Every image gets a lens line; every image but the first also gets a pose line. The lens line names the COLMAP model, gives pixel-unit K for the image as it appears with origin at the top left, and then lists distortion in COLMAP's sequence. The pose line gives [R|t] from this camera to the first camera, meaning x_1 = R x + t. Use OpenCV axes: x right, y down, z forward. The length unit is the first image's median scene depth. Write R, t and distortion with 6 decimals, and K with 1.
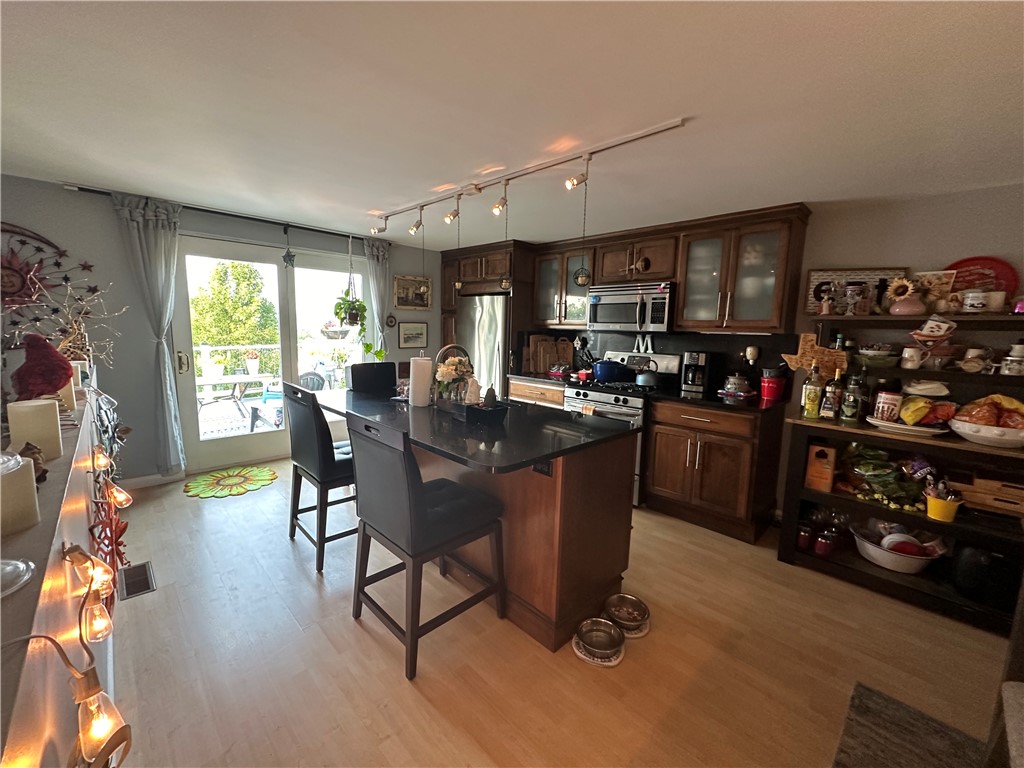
lens RADIAL K [[416.9, 0, 512.7], [0, 416.9, 386.1], [0, 0, 1]] dist [0.000942, 0.000092]
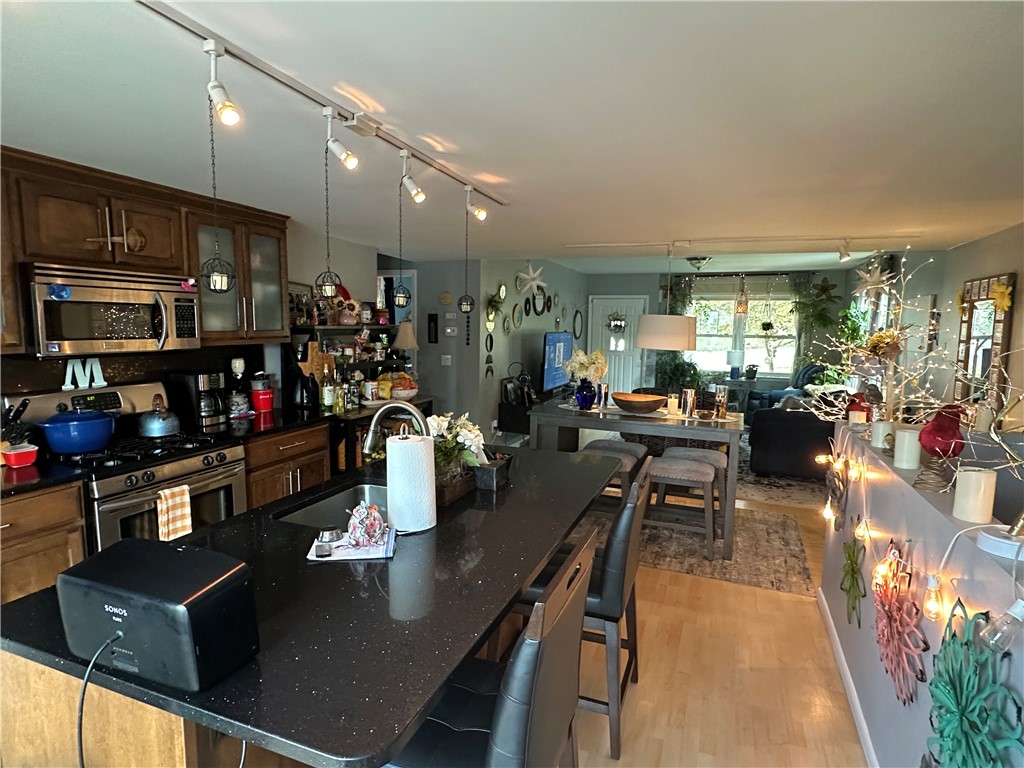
lens RADIAL K [[569.0, 0, 514.4], [0, 569.0, 385.2], [0, 0, 1]] dist [0.000606, 0.000448]
pose [[-0.418800, -0.139089, 0.897363, -0.622924], [0.094521, 0.976155, 0.195414, -0.180856], [-0.903146, 0.166659, -0.395667, 0.796862]]
